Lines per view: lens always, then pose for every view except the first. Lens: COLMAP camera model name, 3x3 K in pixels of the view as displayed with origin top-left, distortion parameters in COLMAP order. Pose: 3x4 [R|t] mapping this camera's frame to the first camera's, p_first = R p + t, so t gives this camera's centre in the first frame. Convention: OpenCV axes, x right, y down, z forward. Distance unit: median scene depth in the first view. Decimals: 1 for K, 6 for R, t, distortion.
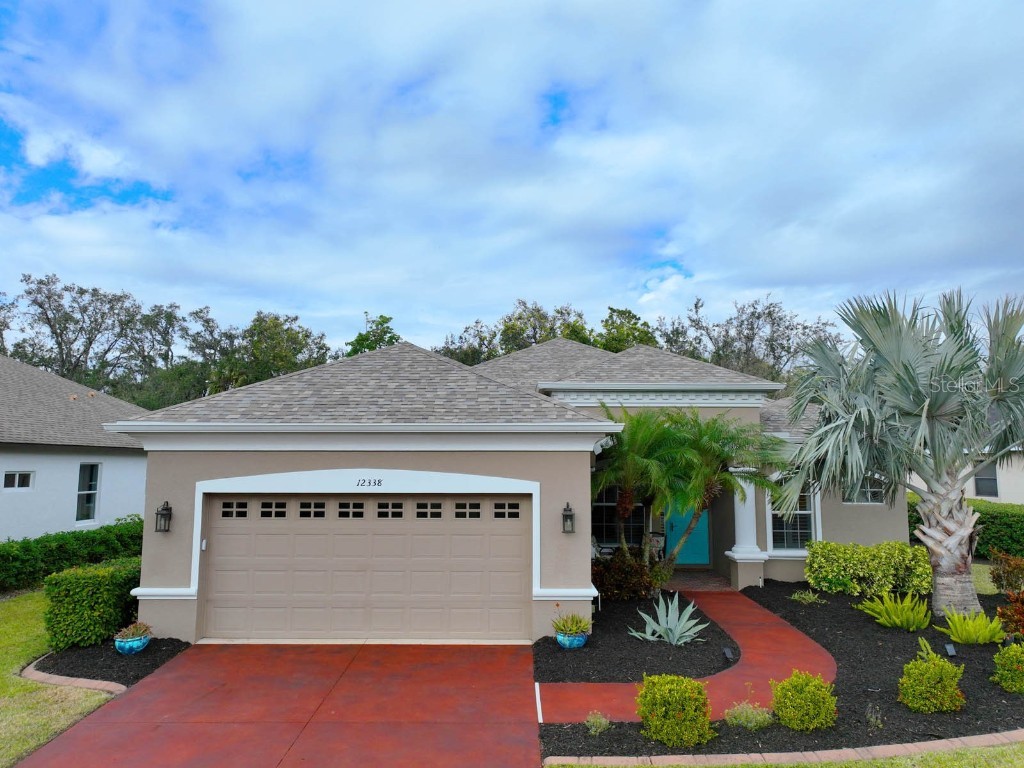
lens RADIAL K [[723.3, 0, 503.8], [0, 723.3, 388.1], [0, 0, 1]] dist [-0.001947, 0.018801]
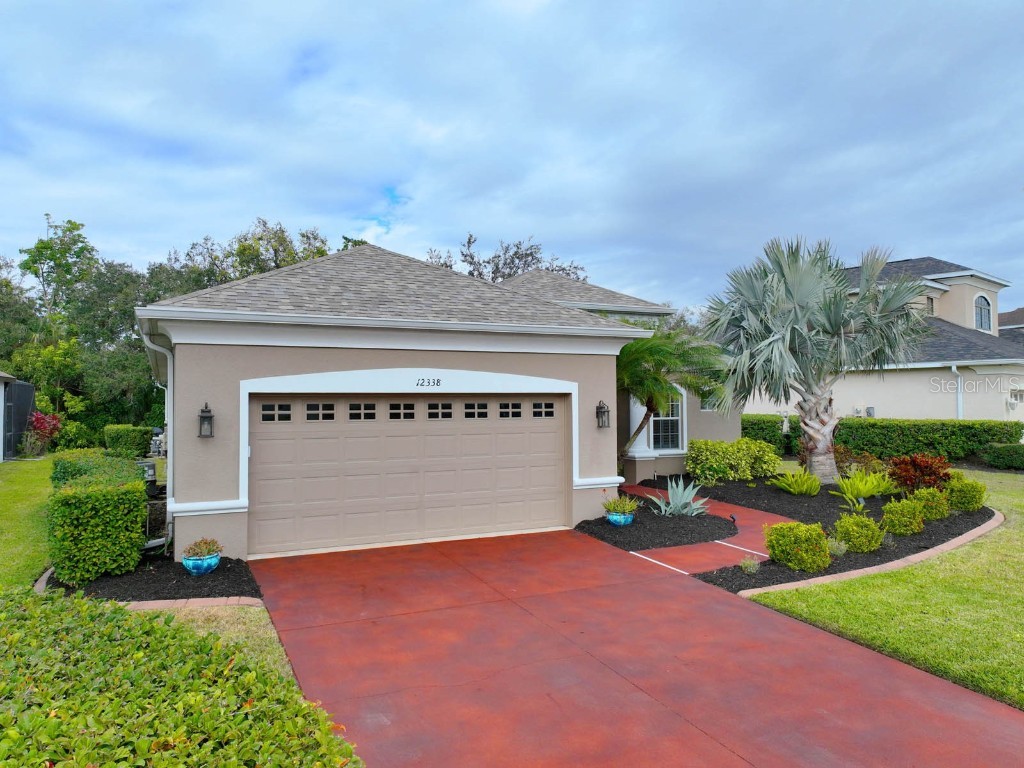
lens RADIAL K [[723.3, 0, 517.4], [0, 723.3, 384.9], [0, 0, 1]] dist [-0.001947, 0.018801]
pose [[0.896302, 0.002702, 0.443437, -0.367381], [-0.038412, 0.996696, 0.071566, 0.042778], [-0.441778, -0.081178, 0.893444, 0.051129]]
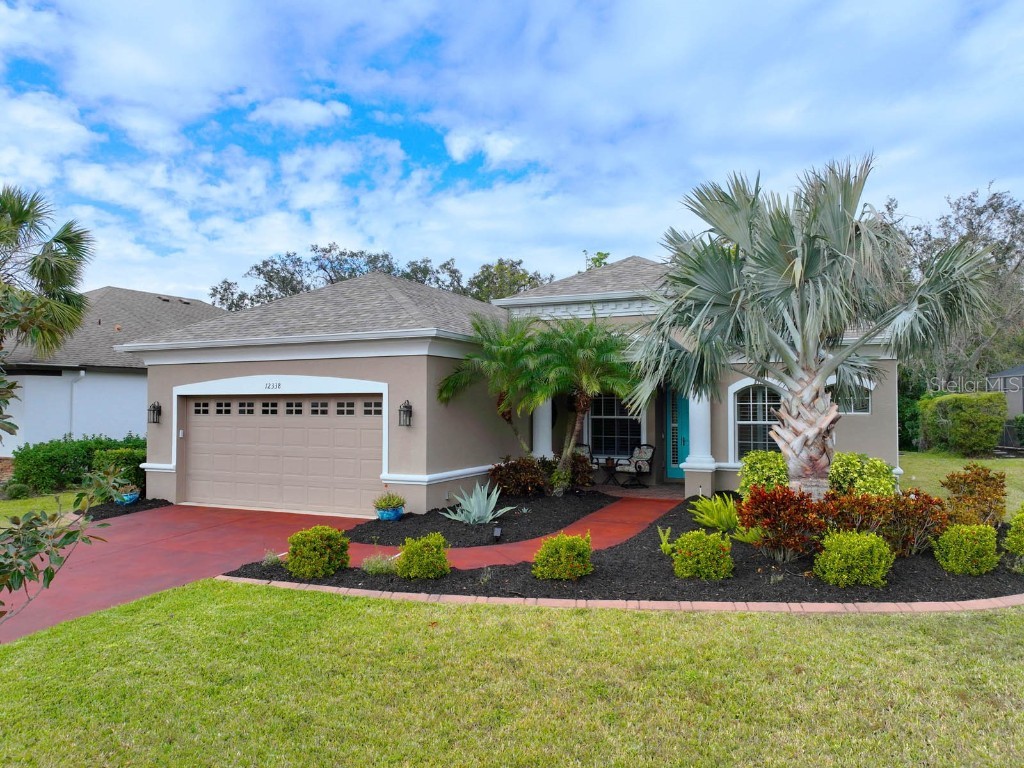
lens RADIAL K [[723.3, 0, 511.8], [0, 723.3, 381.3], [0, 0, 1]] dist [-0.001947, 0.018801]
pose [[0.910662, -0.017663, -0.412775, 0.507200], [0.047268, 0.996980, 0.061622, 0.047049], [0.410440, -0.075628, 0.908746, 0.023659]]
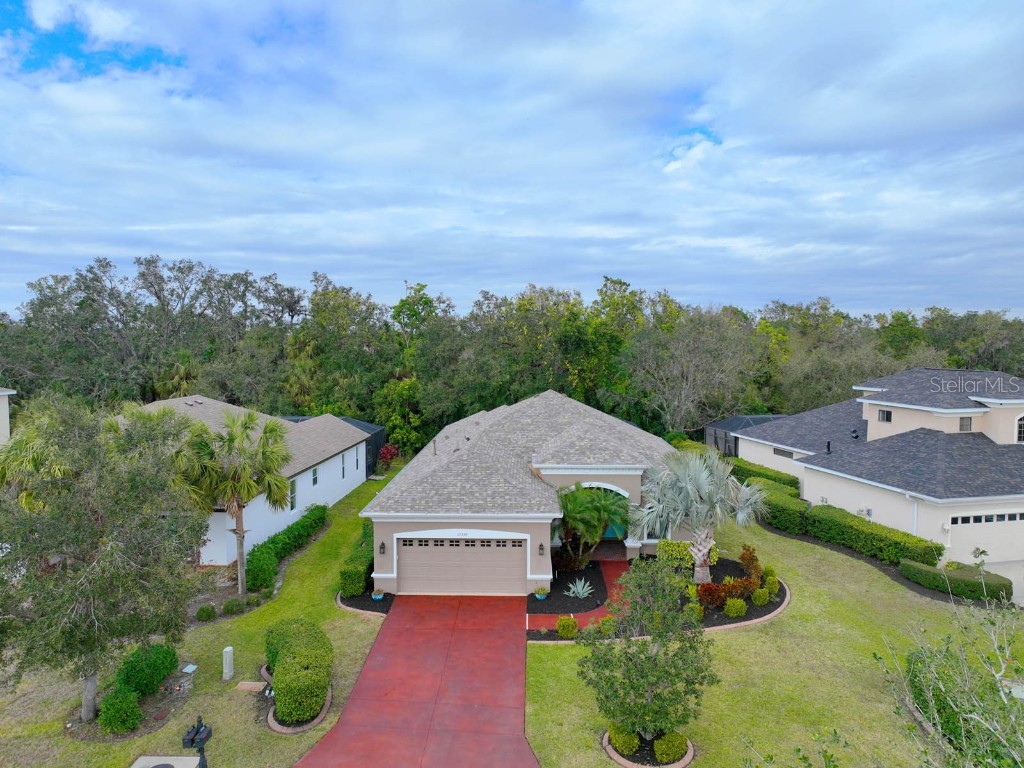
lens RADIAL K [[723.3, 0, 511.4], [0, 723.3, 374.5], [0, 0, 1]] dist [-0.001947, 0.018801]
pose [[0.999718, 0.000031, -0.023749, 0.032300], [0.003742, 0.987304, 0.158795, -0.586501], [0.023453, -0.158839, 0.987026, -0.997899]]
